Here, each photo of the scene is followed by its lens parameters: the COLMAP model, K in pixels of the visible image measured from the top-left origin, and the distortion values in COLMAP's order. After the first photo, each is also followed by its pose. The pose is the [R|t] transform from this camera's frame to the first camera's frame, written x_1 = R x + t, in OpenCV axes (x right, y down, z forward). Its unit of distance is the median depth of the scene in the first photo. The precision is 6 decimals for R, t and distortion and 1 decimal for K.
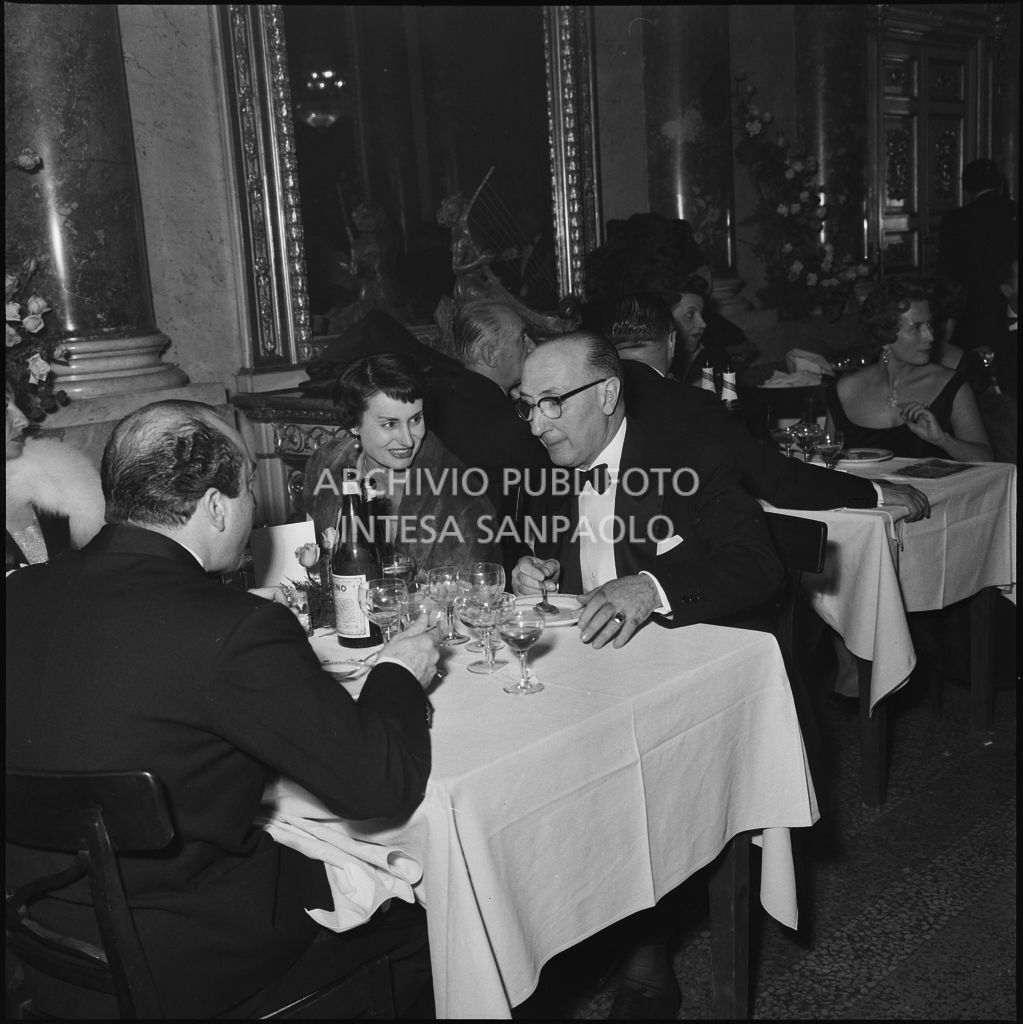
lens RADIAL K [[1413.8, 0, 511.5], [0, 1413.8, 512.0], [0, 0, 1]] dist [0.074957, -0.059350]
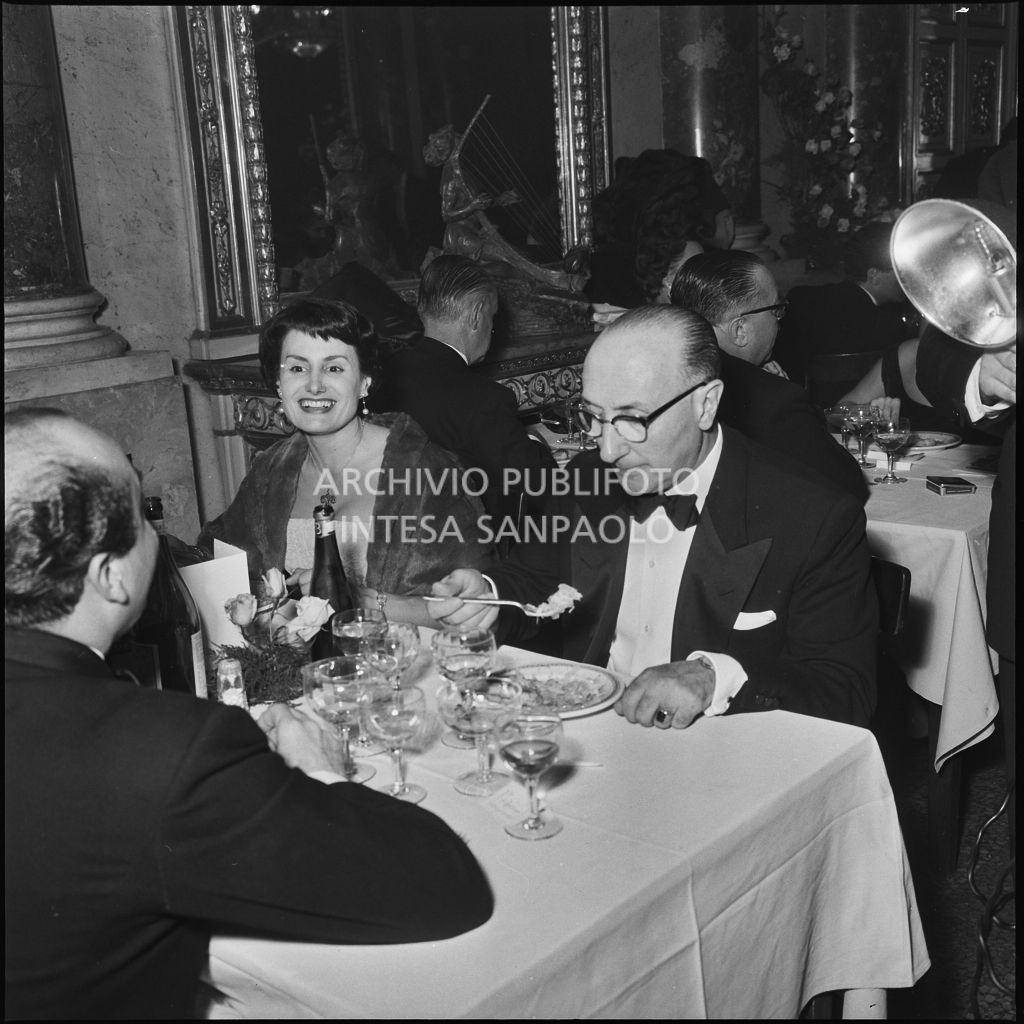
lens RADIAL K [[1413.8, 0, 506.6], [0, 1413.8, 516.4], [0, 0, 1]] dist [0.074957, -0.059350]
pose [[0.999993, 0.003519, 0.001410, -0.002531], [-0.003579, 0.998965, 0.045347, -0.028075], [-0.001249, -0.045352, 0.998970, 0.131240]]
